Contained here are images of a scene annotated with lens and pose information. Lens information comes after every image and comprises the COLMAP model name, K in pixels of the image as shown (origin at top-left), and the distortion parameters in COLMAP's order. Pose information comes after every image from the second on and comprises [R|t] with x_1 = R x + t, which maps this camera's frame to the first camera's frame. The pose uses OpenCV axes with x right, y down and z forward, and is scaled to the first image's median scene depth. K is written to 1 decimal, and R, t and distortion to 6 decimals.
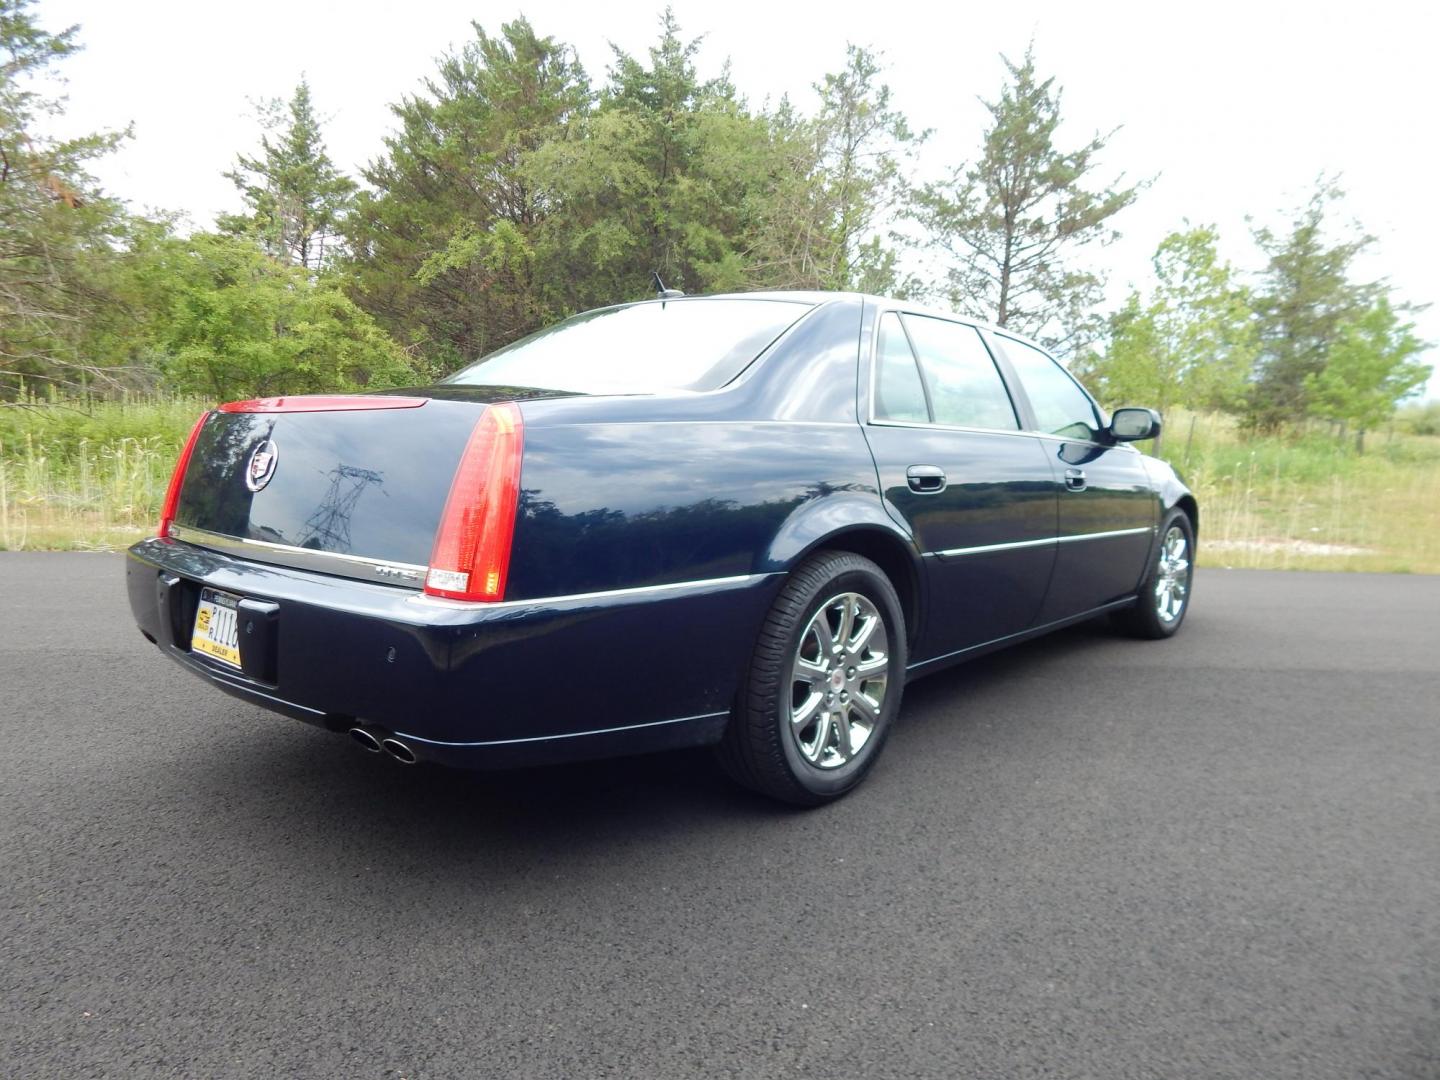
lens RADIAL K [[969.5, 0, 718.0], [0, 969.5, 537.3], [0, 0, 1]] dist [-0.002639, -0.000013]
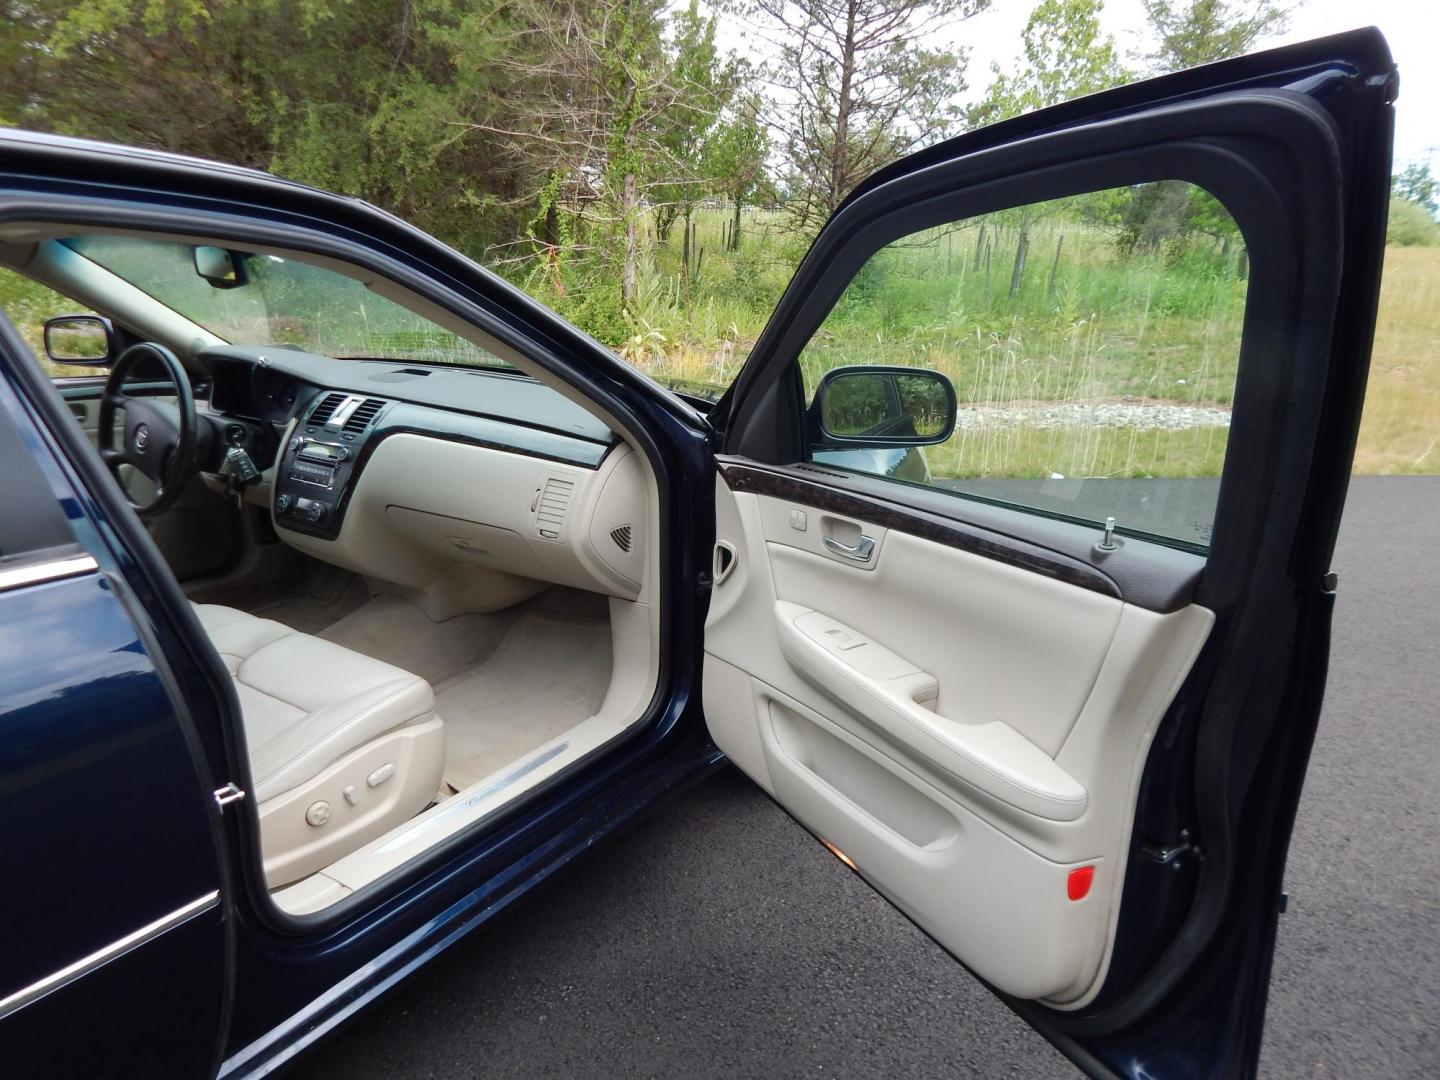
lens RADIAL K [[969.5, 0, 724.8], [0, 969.5, 543.6], [0, 0, 1]] dist [-0.002639, -0.000013]
pose [[0.994192, -0.038580, 0.100464, 0.097332], [0.017878, 0.979769, 0.199333, -0.033233], [-0.106121, -0.196379, 0.974768, 0.142906]]
